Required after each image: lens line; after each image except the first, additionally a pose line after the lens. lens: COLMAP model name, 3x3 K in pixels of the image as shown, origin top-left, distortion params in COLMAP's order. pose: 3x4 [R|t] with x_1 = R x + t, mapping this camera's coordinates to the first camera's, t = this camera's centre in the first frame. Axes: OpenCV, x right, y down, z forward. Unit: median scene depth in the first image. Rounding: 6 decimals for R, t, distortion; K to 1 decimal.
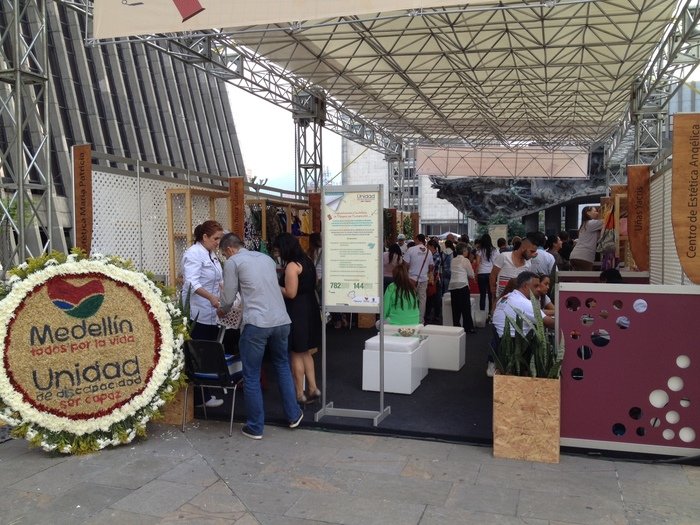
lens RADIAL K [[686.1, 0, 348.2], [0, 686.1, 229.4], [0, 0, 1]] dist [0.082377, -0.140861]
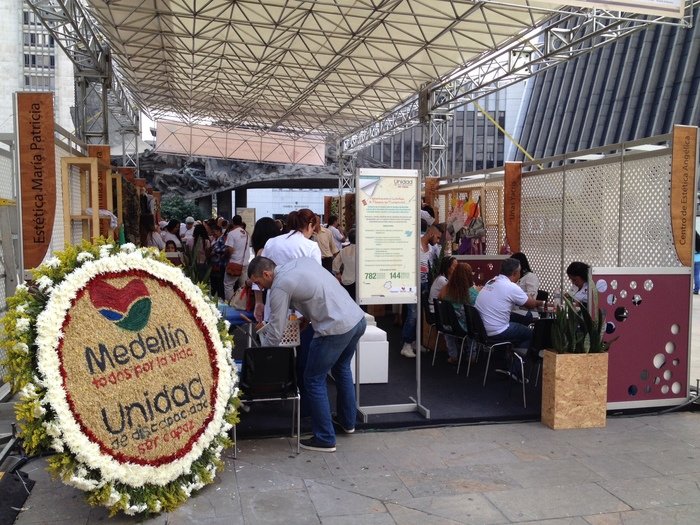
lens RADIAL K [[690.2, 0, 289.1], [0, 690.2, 236.4], [0, 0, 1]] dist [0.101845, -0.169090]
pose [[0.840502, -0.002566, 0.541803, -0.651423], [-0.019447, 0.999202, 0.034901, -0.003040], [-0.541460, -0.039871, 0.839781, 0.285022]]
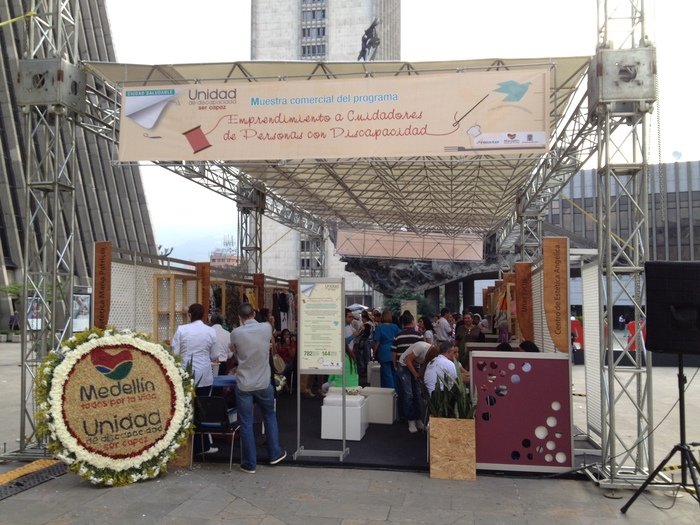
lens RADIAL K [[720.1, 0, 320.7], [0, 720.1, 205.1], [0, 0, 1]] dist [0.093318, -0.222328]
pose [[0.992754, 0.021740, 0.118179, -0.173405], [-0.006844, 0.992131, -0.125013, -0.029767], [-0.119967, 0.123299, 0.985092, -0.432180]]
